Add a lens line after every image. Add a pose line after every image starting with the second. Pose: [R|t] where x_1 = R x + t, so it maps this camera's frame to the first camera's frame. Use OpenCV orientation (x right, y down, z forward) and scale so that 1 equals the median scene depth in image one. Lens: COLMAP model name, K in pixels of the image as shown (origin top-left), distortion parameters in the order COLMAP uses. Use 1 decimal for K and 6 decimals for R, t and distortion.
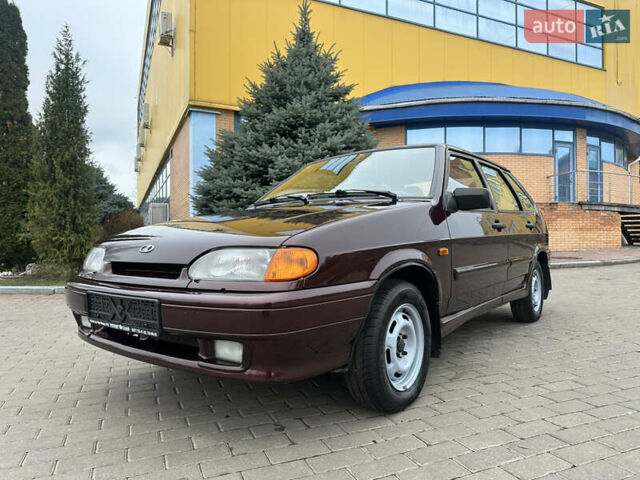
lens RADIAL K [[451.6, 0, 320.7], [0, 451.6, 240.9], [0, 0, 1]] dist [0.075232, -0.000926]
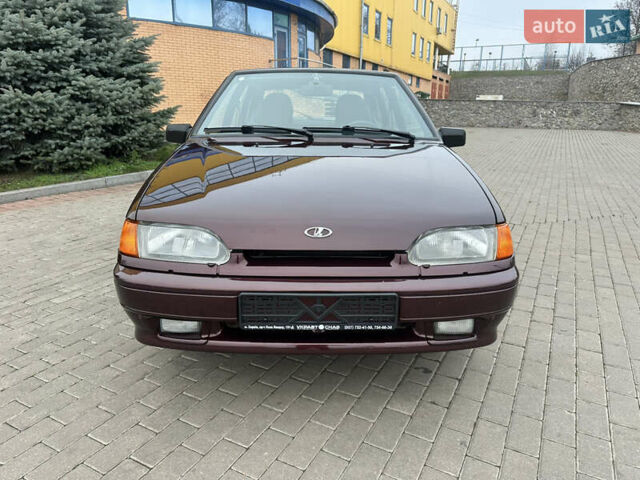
lens RADIAL K [[451.6, 0, 320.2], [0, 451.6, 240.4], [0, 0, 1]] dist [0.075232, -0.000926]
pose [[0.783771, -0.165896, 0.598483, -0.854675], [-0.002640, 0.962764, 0.270330, -0.191959], [-0.621045, -0.213457, 0.754148, 0.347853]]
